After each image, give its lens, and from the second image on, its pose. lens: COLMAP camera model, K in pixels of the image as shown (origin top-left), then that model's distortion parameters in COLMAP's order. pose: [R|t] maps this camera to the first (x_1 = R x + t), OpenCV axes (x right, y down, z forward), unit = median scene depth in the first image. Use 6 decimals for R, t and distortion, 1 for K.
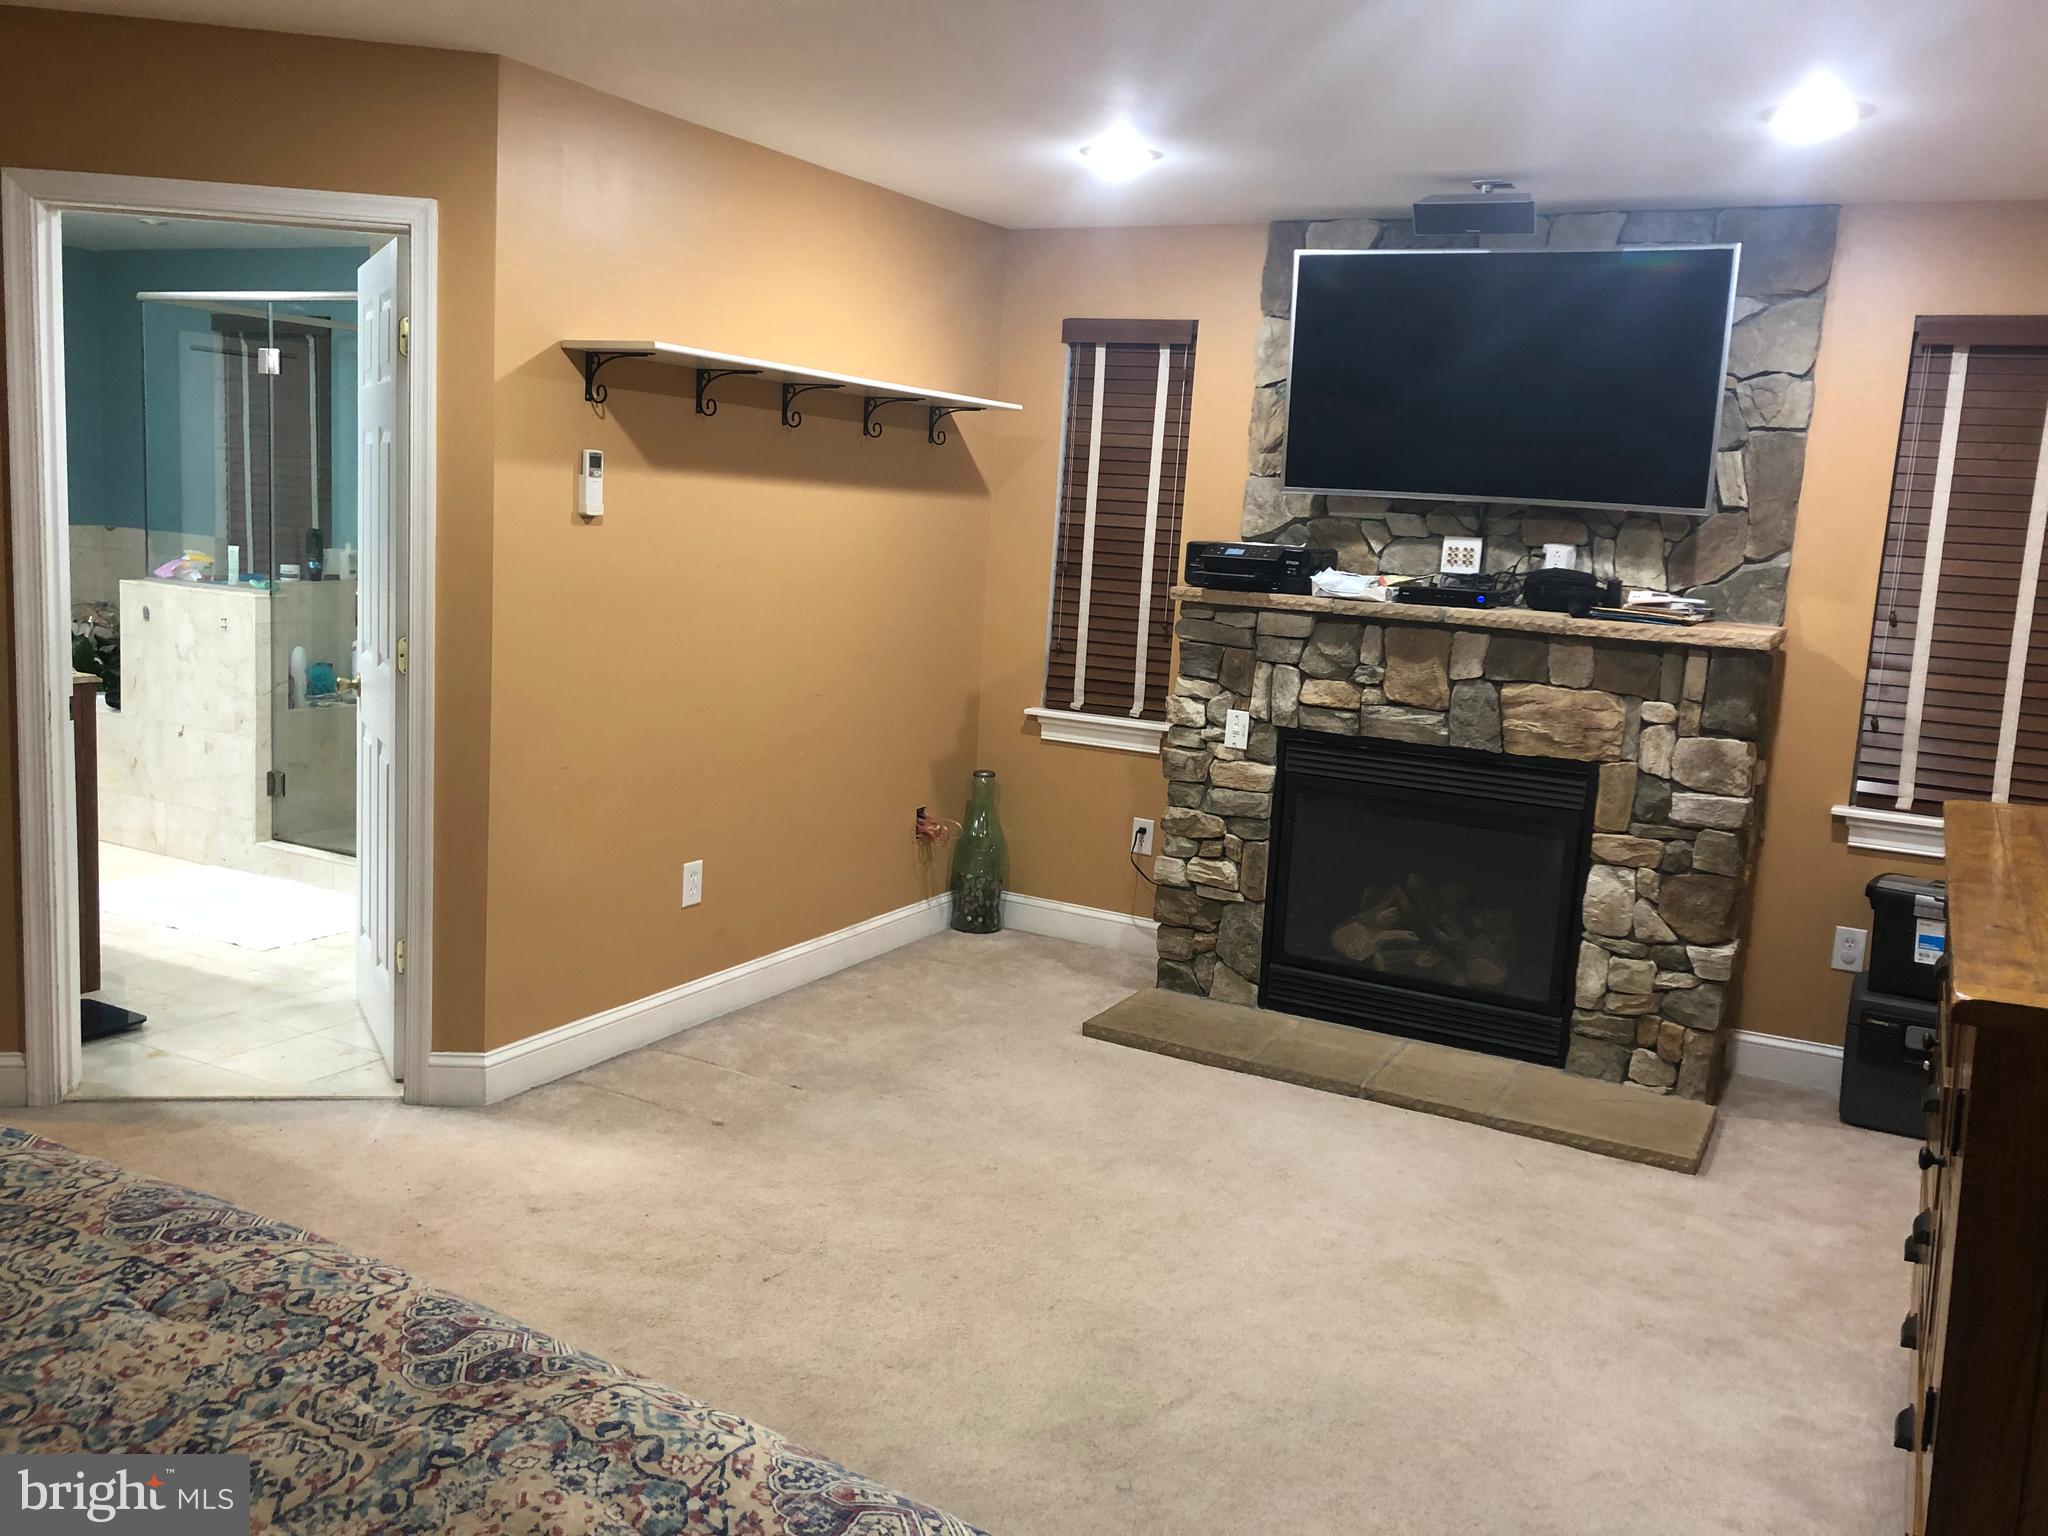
lens RADIAL K [[1677.1, 0, 1029.0], [0, 1677.1, 767.6], [0, 0, 1]] dist [0.075037, -0.089852]
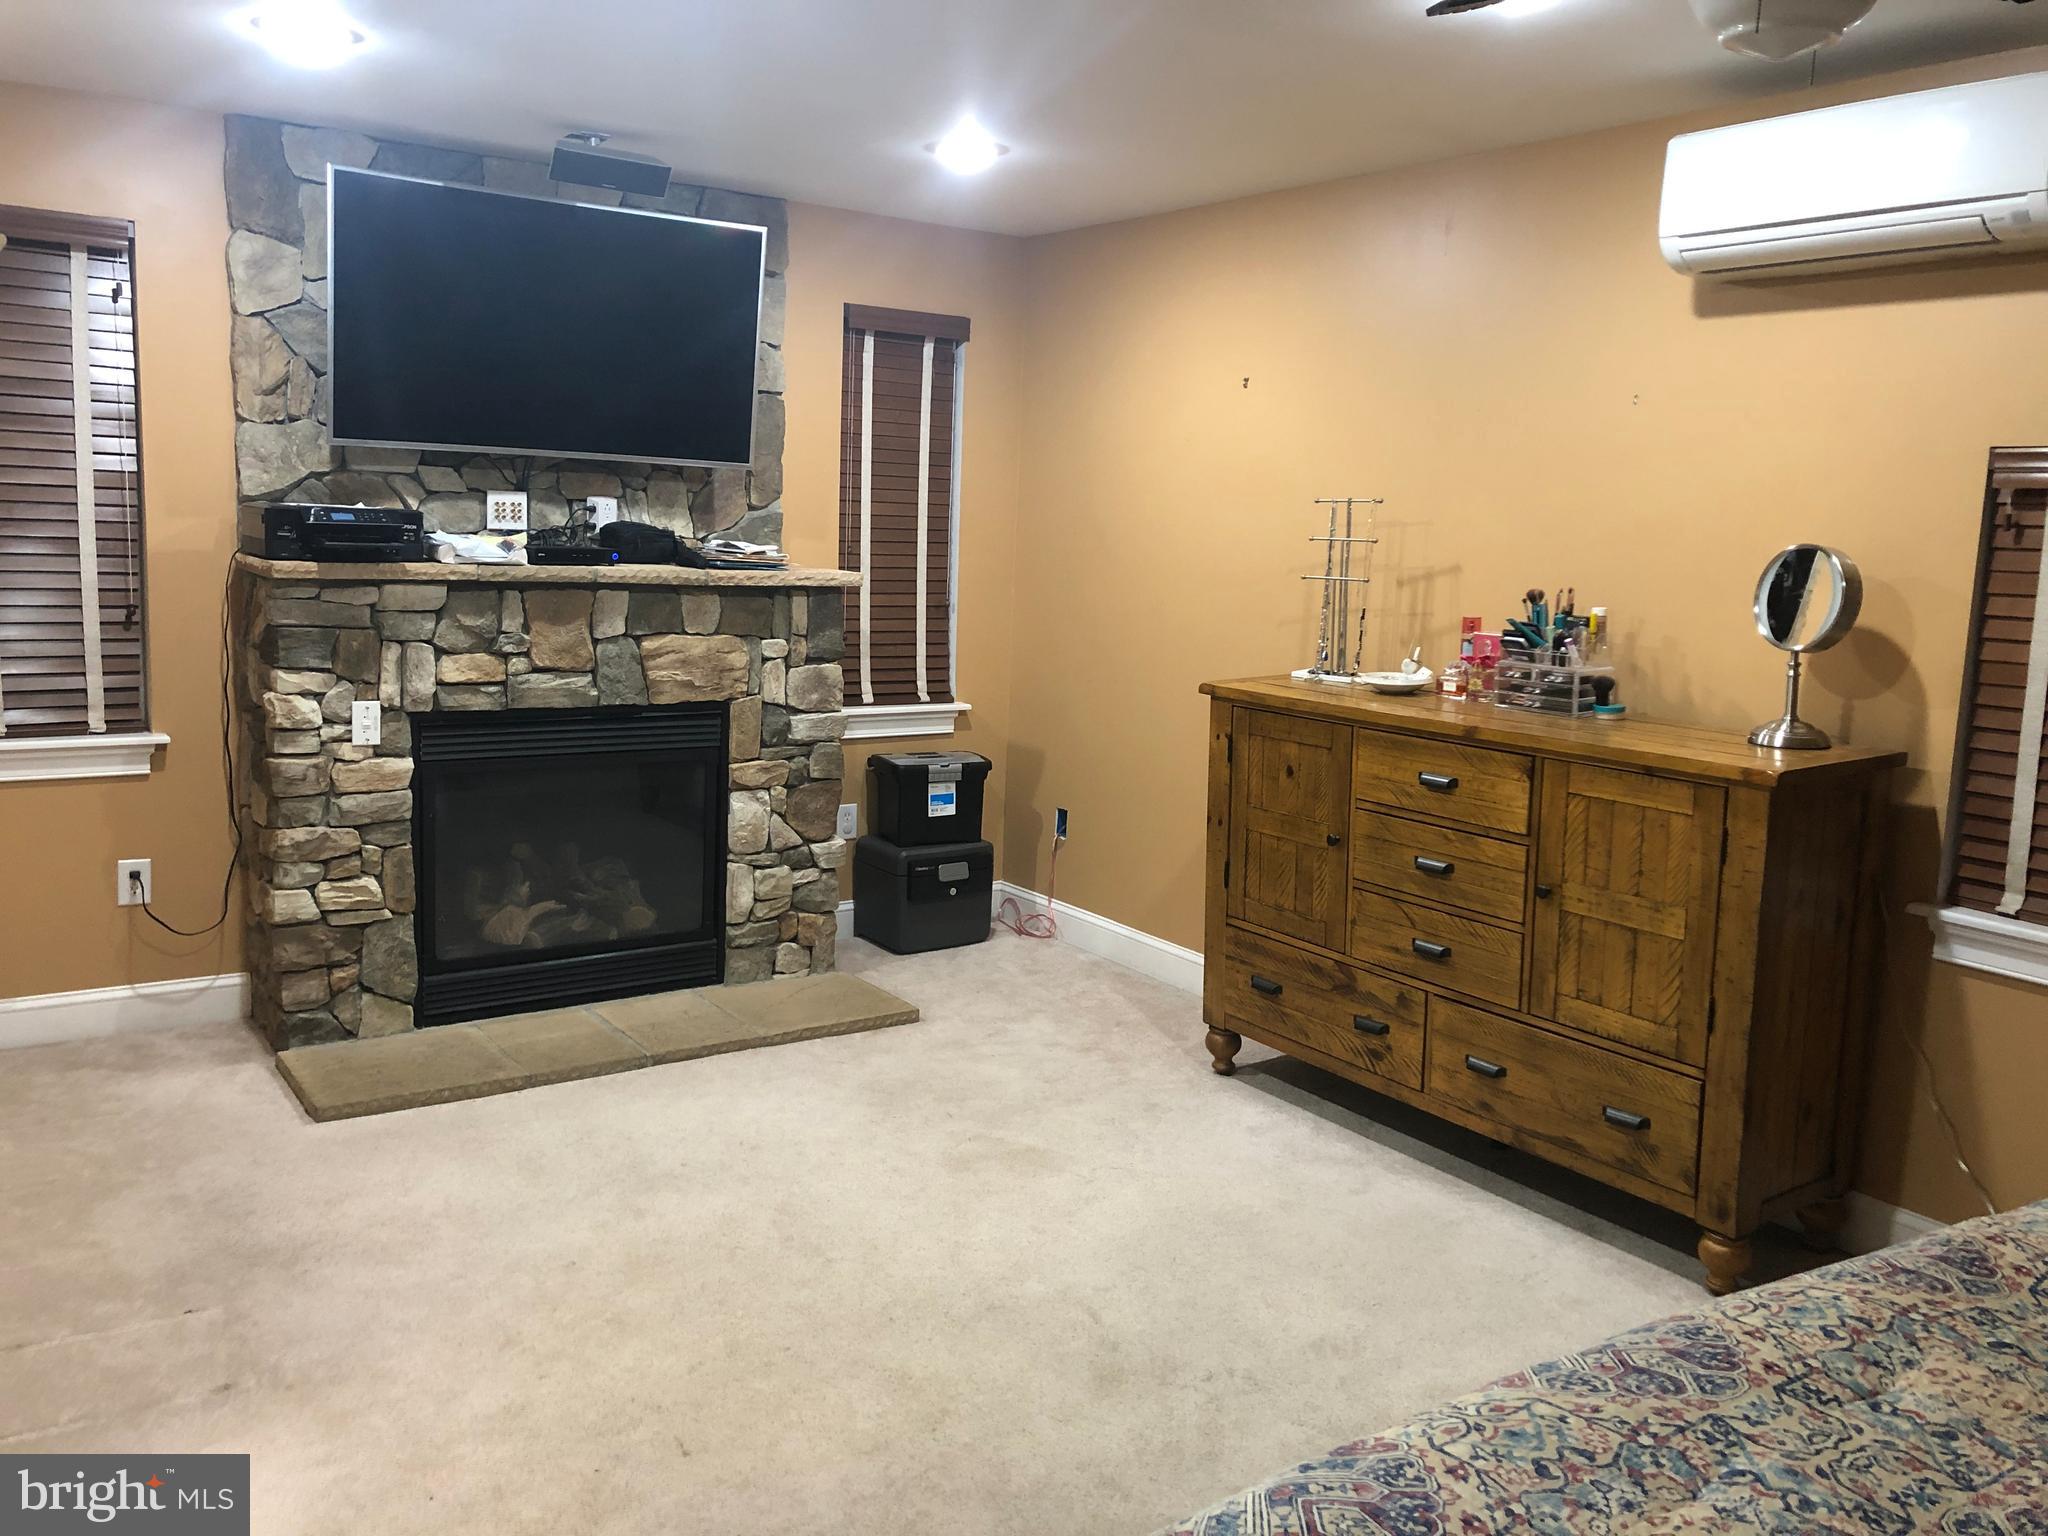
lens RADIAL K [[1677.1, 0, 1021.6], [0, 1677.1, 765.5], [0, 0, 1]] dist [0.075037, -0.089852]
pose [[0.453760, -0.178058, 0.873153, -0.522973], [0.125079, 0.982860, 0.135429, -0.083160], [-0.882302, 0.047761, 0.468254, 0.320031]]
